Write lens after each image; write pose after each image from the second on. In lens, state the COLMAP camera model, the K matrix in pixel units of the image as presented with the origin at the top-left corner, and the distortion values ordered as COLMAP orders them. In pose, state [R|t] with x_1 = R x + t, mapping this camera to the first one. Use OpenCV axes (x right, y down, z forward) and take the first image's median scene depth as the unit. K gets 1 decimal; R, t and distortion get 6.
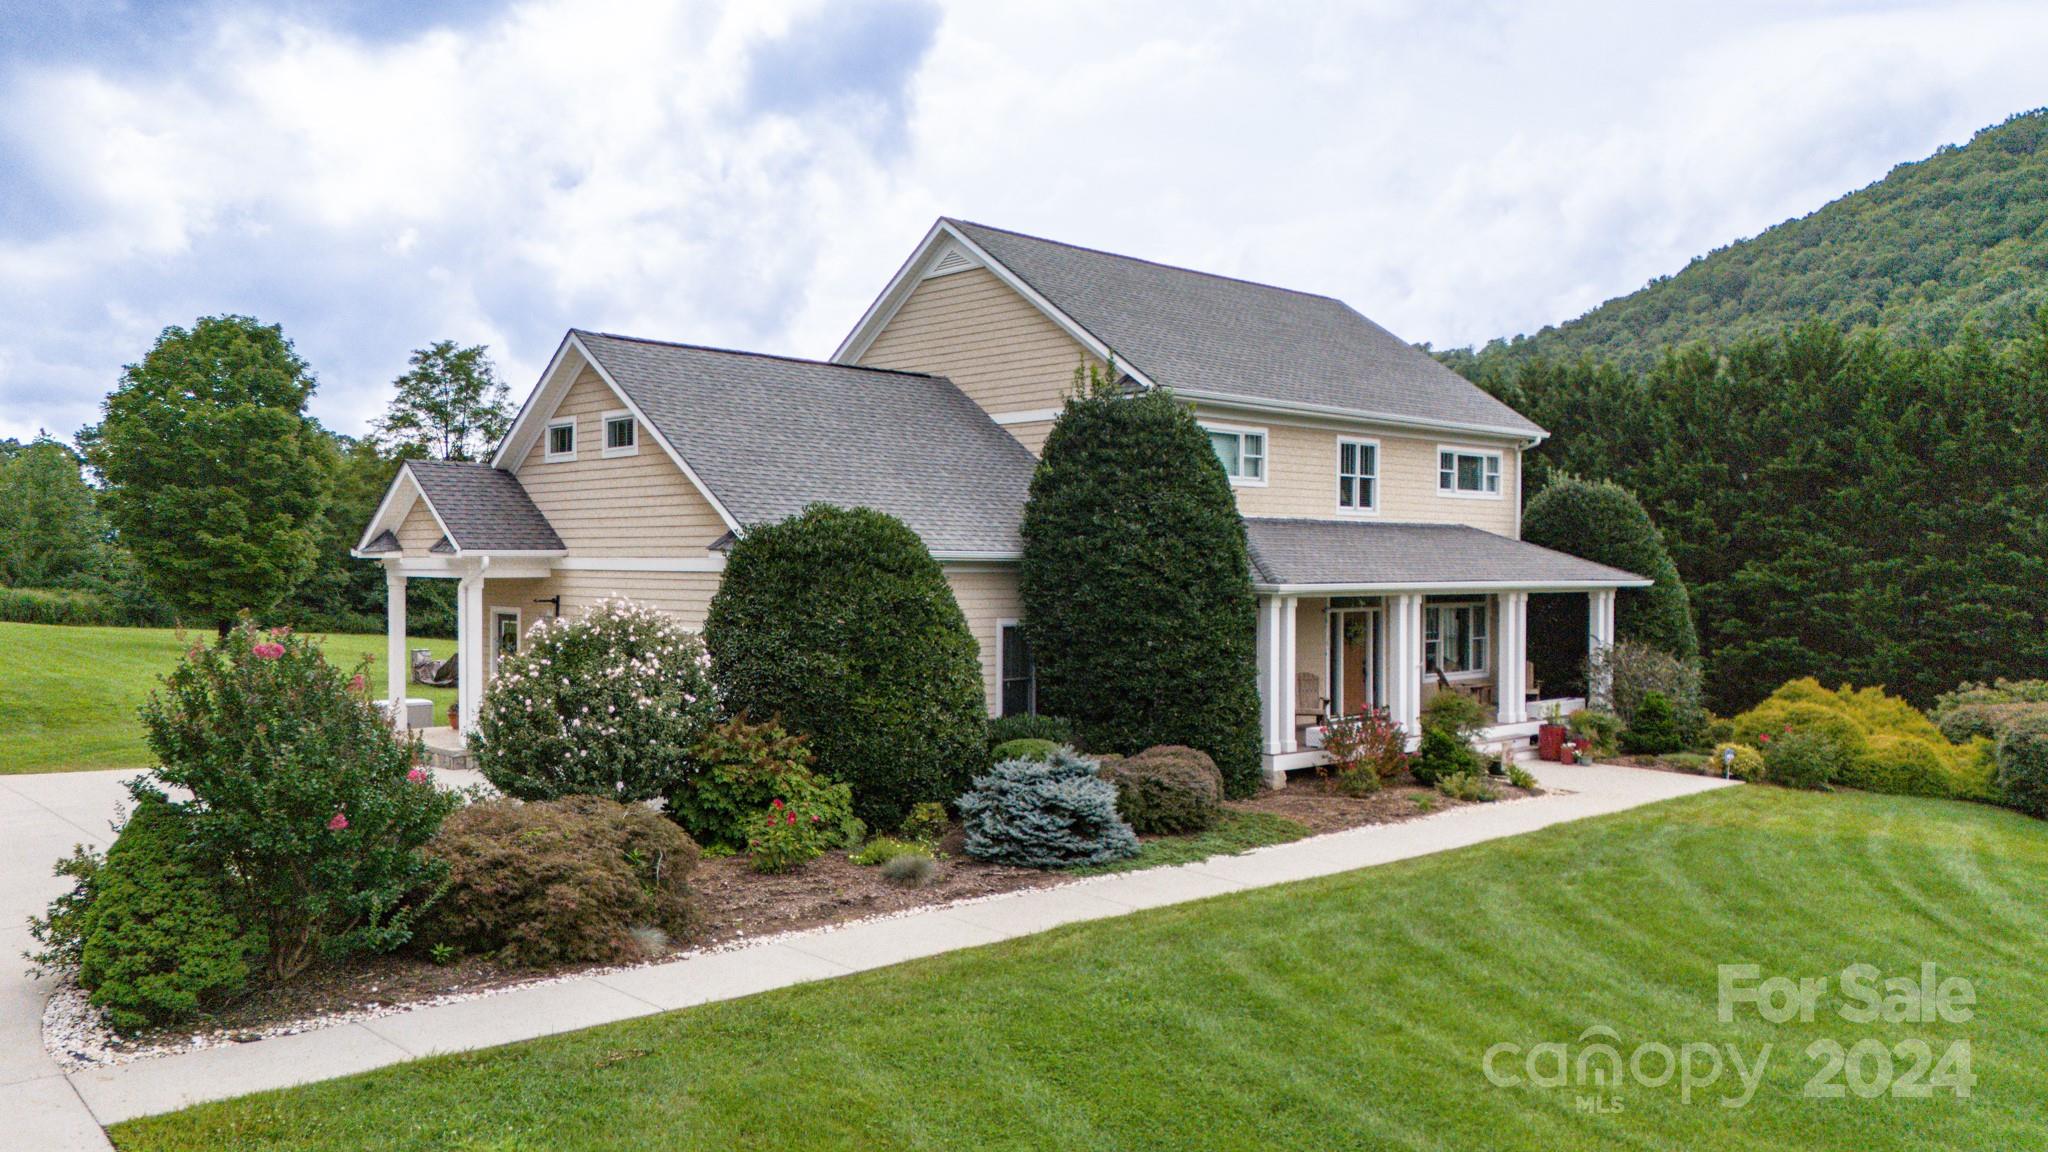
lens RADIAL K [[1493.6, 0, 1024.0], [0, 1493.6, 576.0], [0, 0, 1]] dist [0.065218, -0.060037]
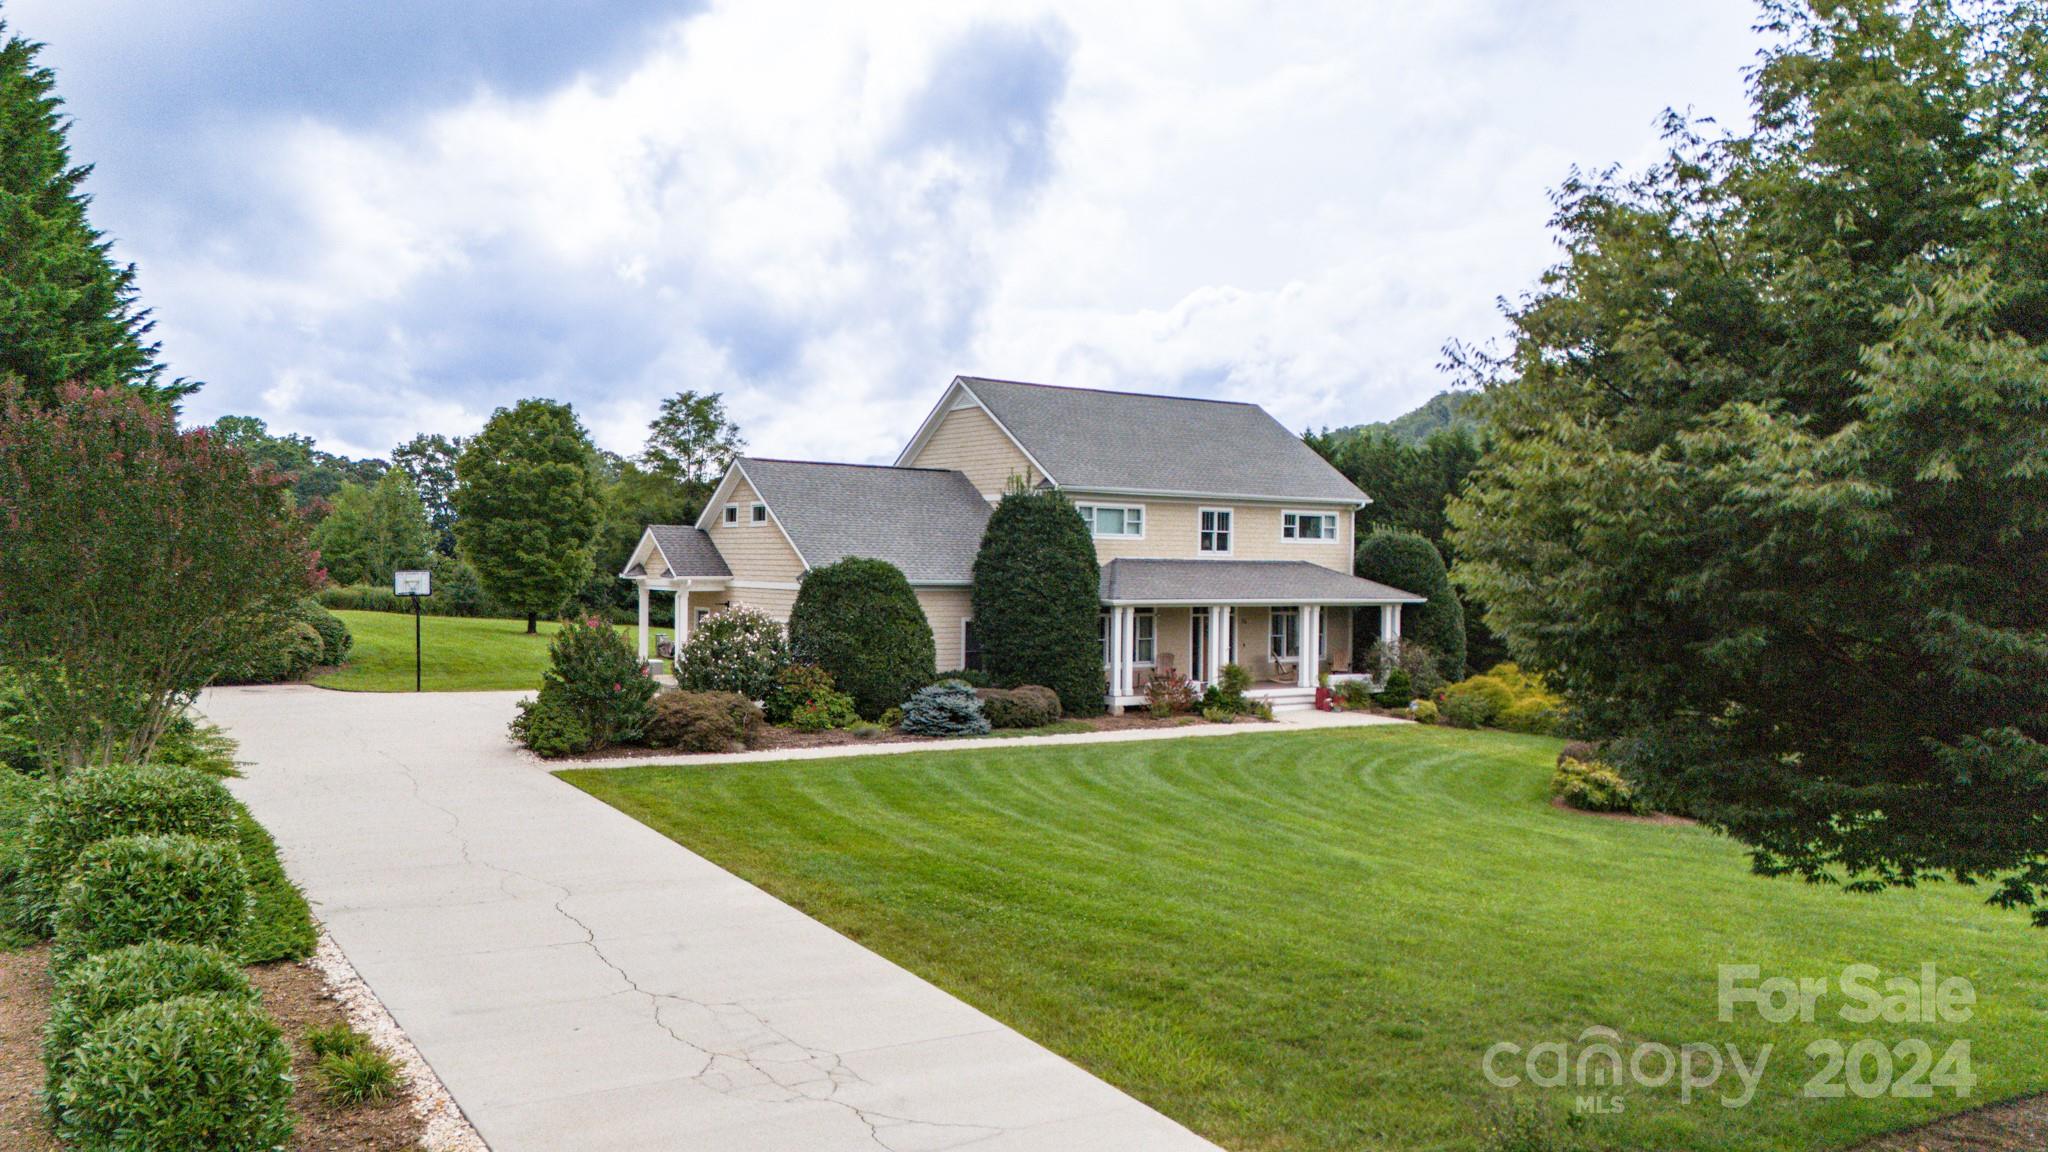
lens RADIAL K [[1514.5, 0, 1039.7], [0, 1514.5, 573.3], [0, 0, 1]] dist [0.110939, -0.193243]
pose [[0.989307, 0.009464, -0.145543, 0.275186], [-0.009820, 0.999950, -0.001728, -0.017583], [0.145520, 0.003139, 0.989350, -0.636238]]
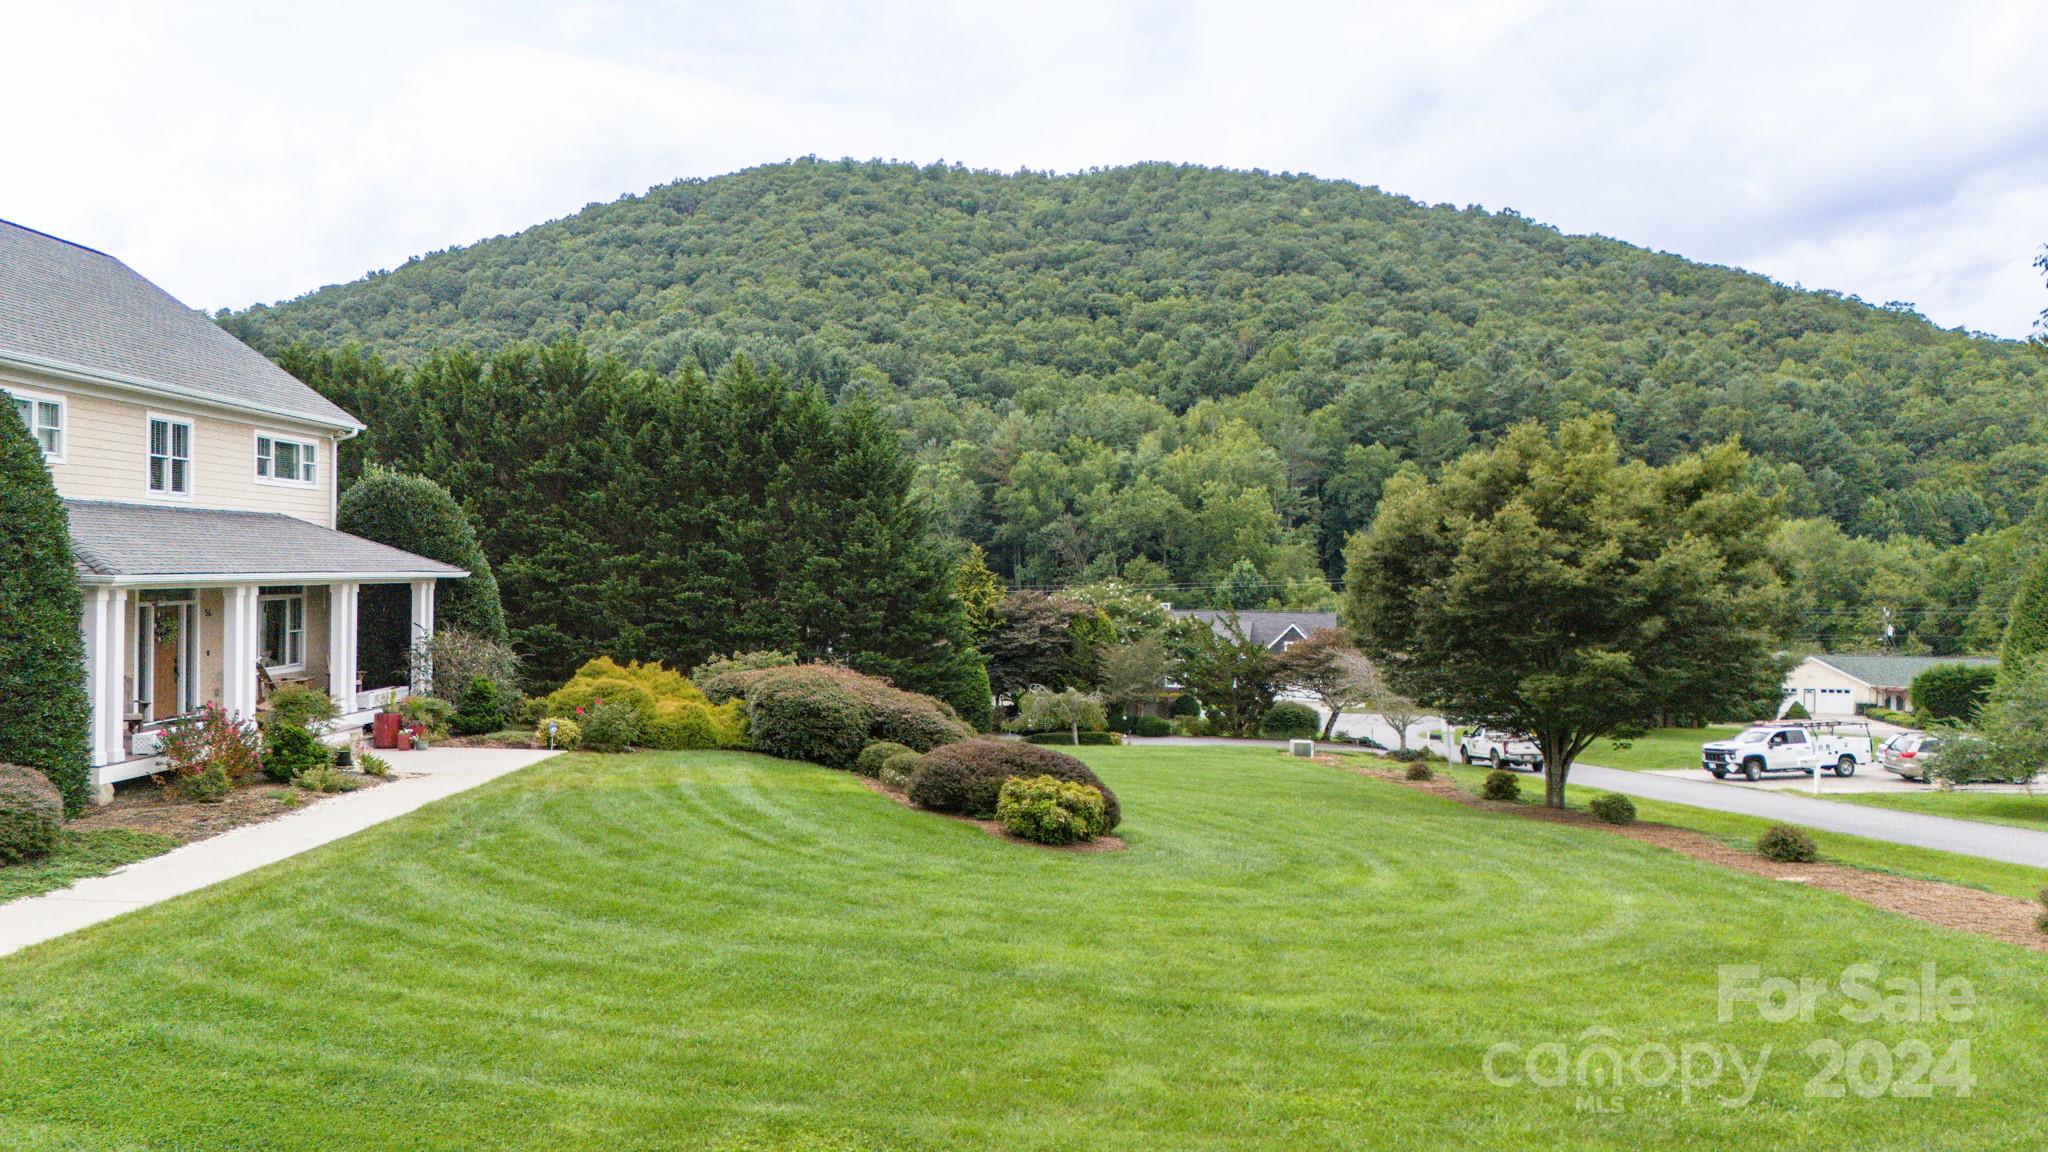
lens RADIAL K [[1493.6, 0, 1024.0], [0, 1493.6, 576.0], [0, 0, 1]] dist [0.065218, -0.060037]
pose [[0.690611, -0.000173, 0.723227, -0.086917], [-0.002987, 0.999991, 0.003091, 0.001466], [-0.723221, -0.004295, 0.690604, -0.016535]]
